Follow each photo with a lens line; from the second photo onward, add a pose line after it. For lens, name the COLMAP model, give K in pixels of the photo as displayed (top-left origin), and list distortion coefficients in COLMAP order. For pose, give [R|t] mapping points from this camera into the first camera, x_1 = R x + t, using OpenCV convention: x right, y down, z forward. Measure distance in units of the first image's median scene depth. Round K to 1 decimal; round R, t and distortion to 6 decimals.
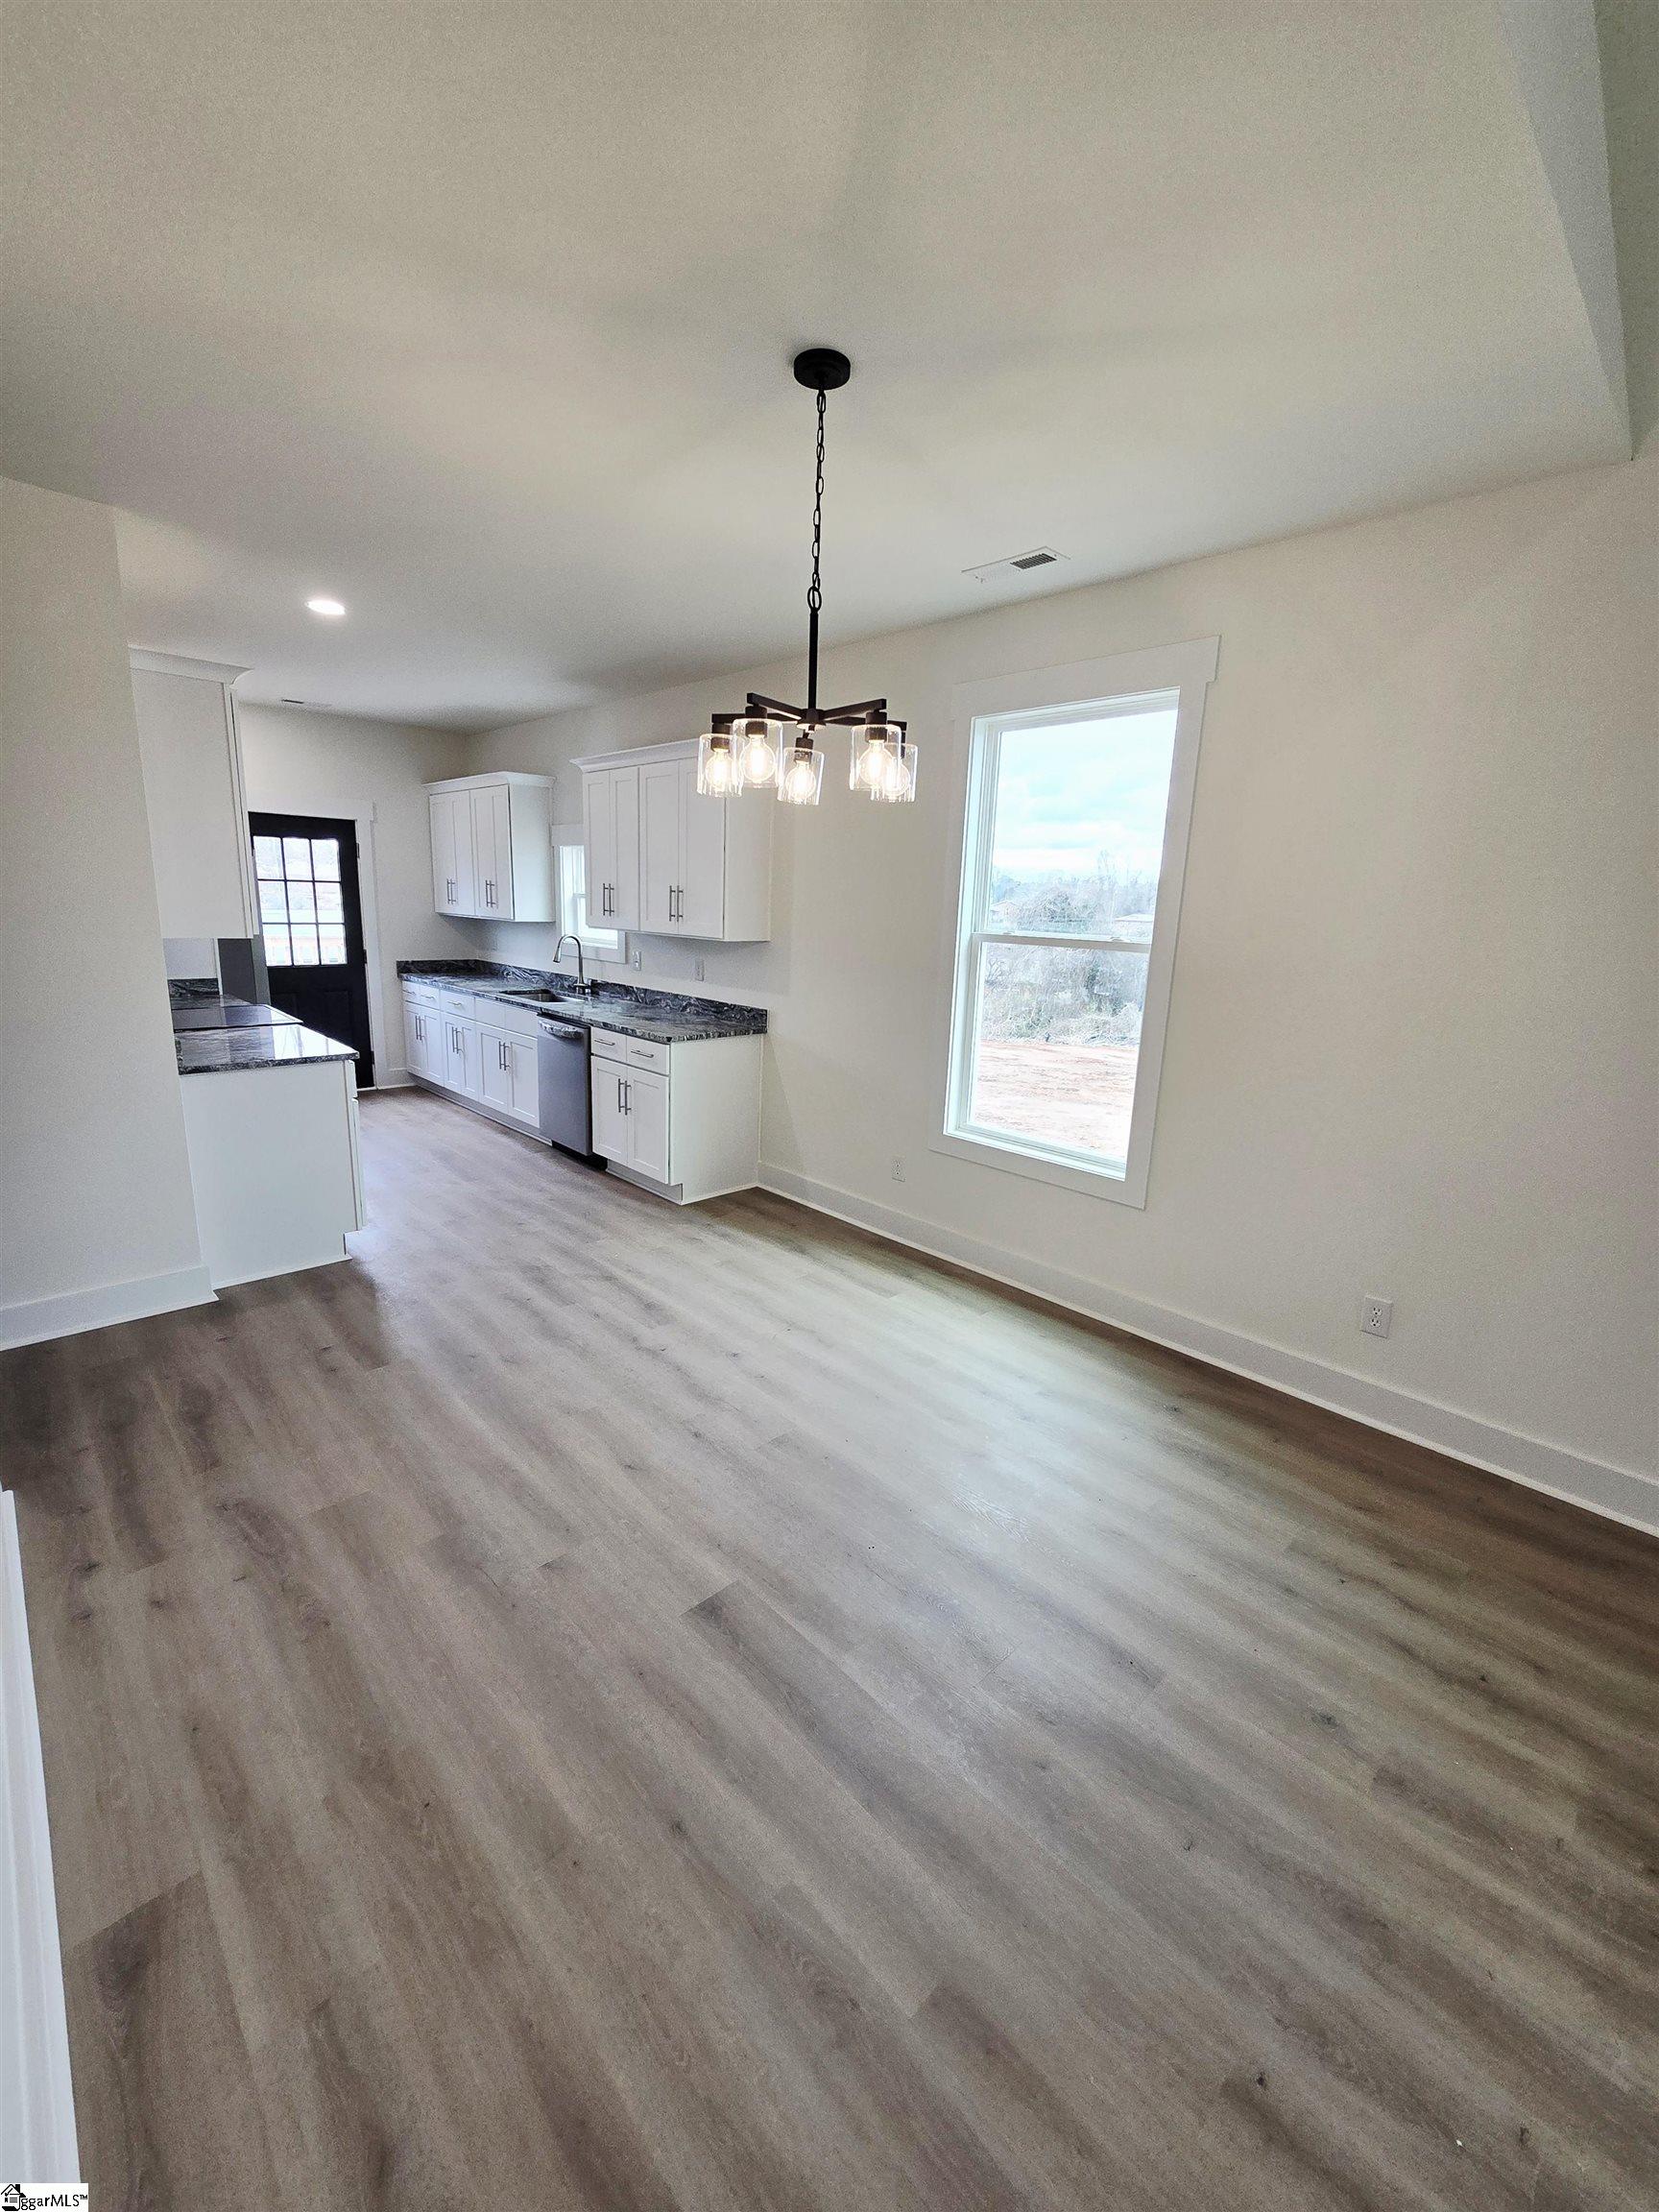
lens RADIAL K [[909.6, 0, 817.0], [0, 909.6, 1099.6], [0, 0, 1]] dist [0.000253, 0.000299]
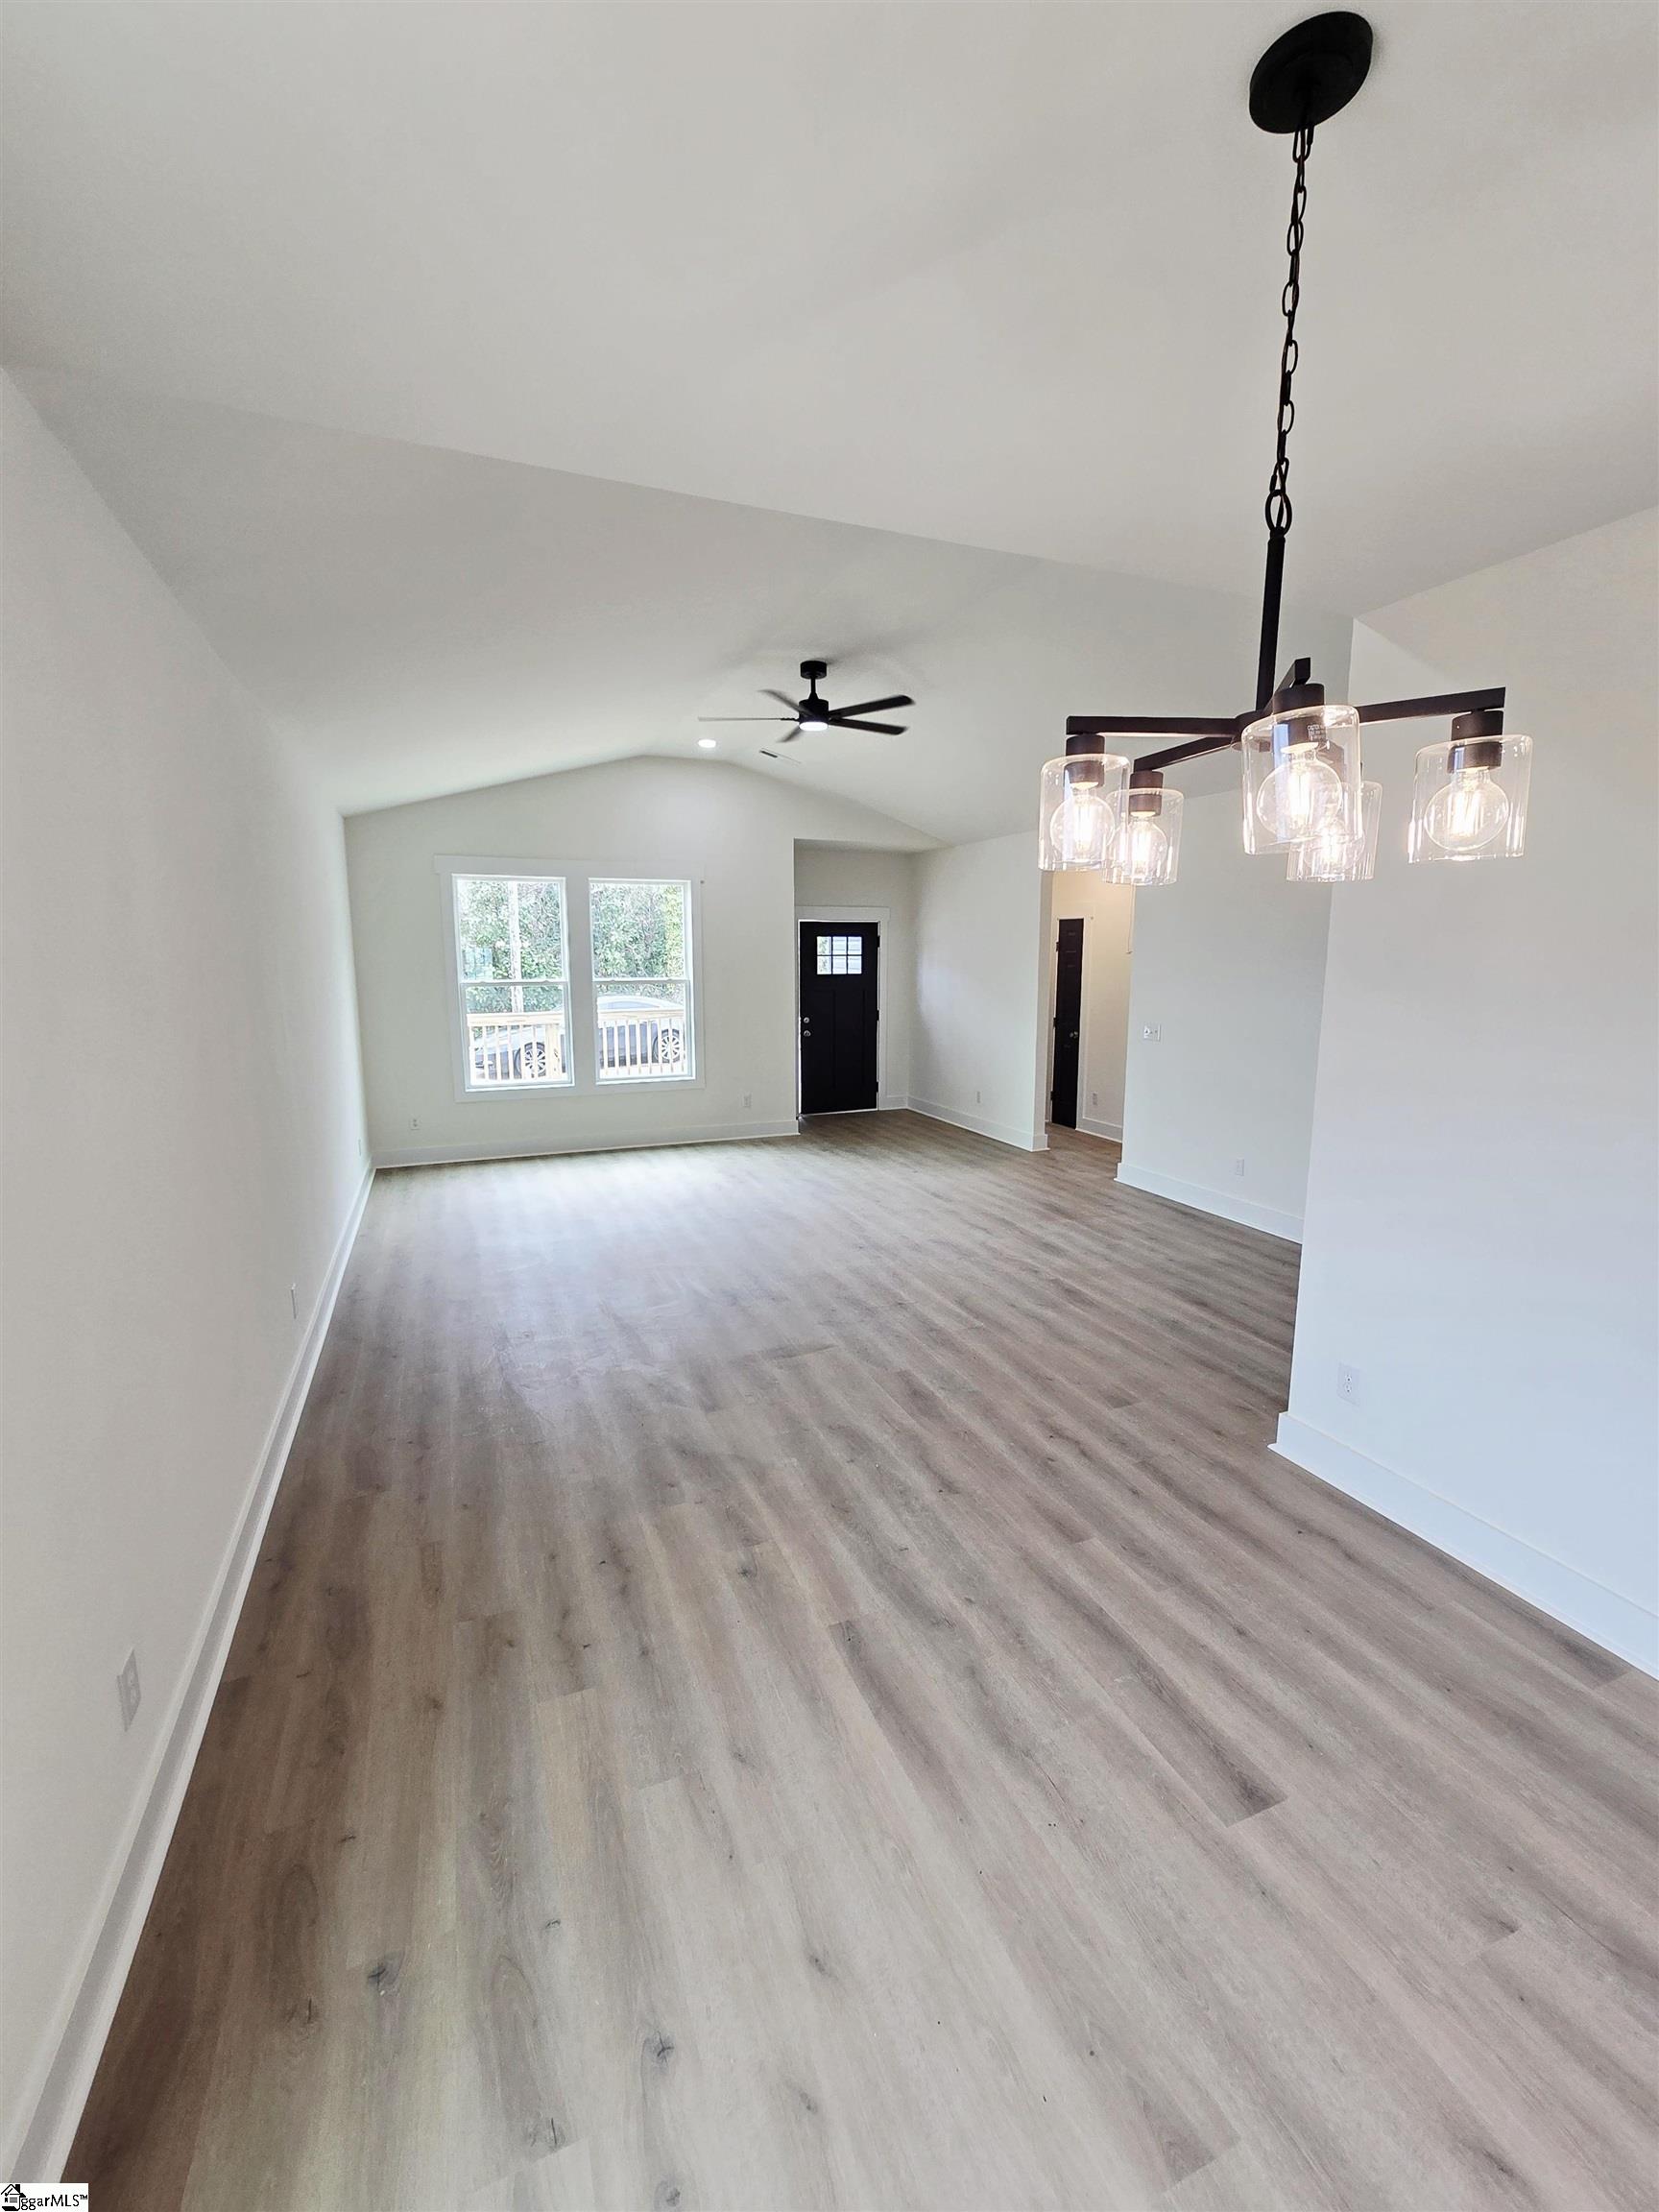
lens RADIAL K [[926.7, 0, 829.5], [0, 926.7, 1106.0], [0, 0, 1]] dist [-0.000780, -0.000037]
pose [[-0.935330, -0.092486, 0.341475, 0.011022], [0.043820, 0.927504, 0.371236, -0.183310], [-0.351053, 0.362192, -0.863469, 0.717086]]
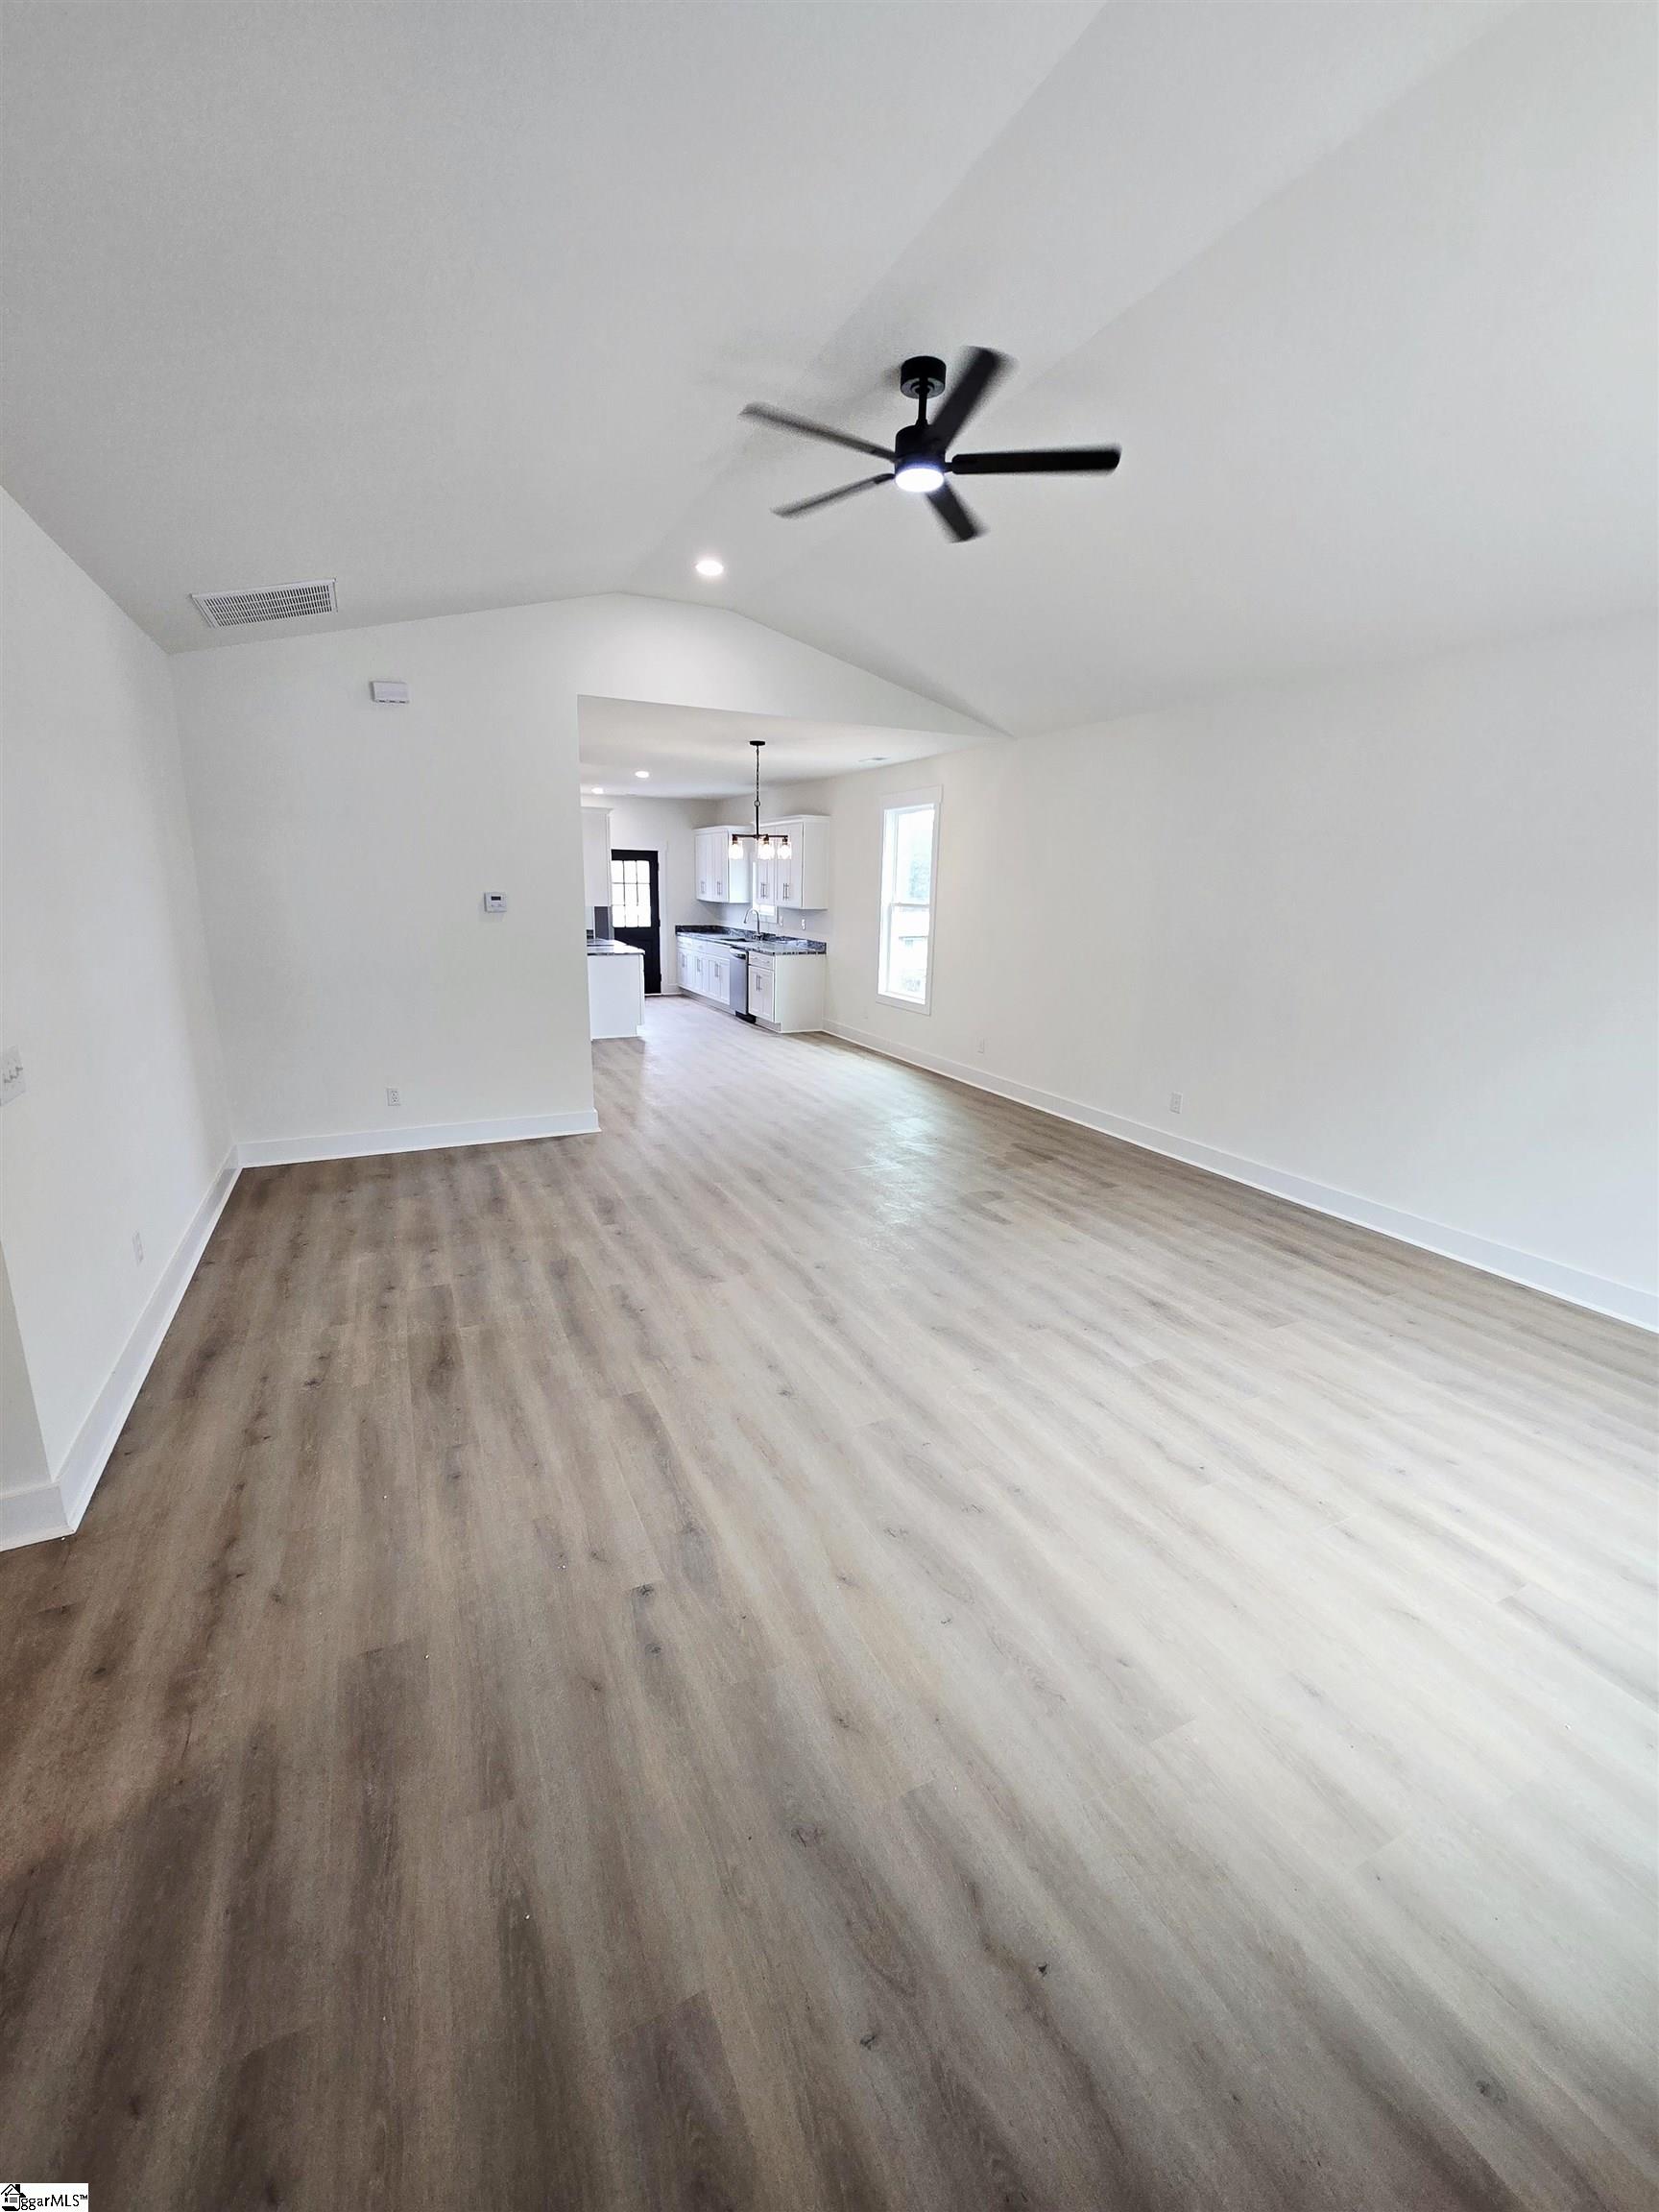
lens RADIAL K [[909.6, 0, 817.0], [0, 909.6, 1099.6], [0, 0, 1]] dist [0.000253, 0.000299]
pose [[0.949592, 0.054768, -0.308668, 0.584469], [-0.051762, 0.998499, 0.017926, 0.222736], [0.309186, -0.001045, 0.951001, -0.975780]]
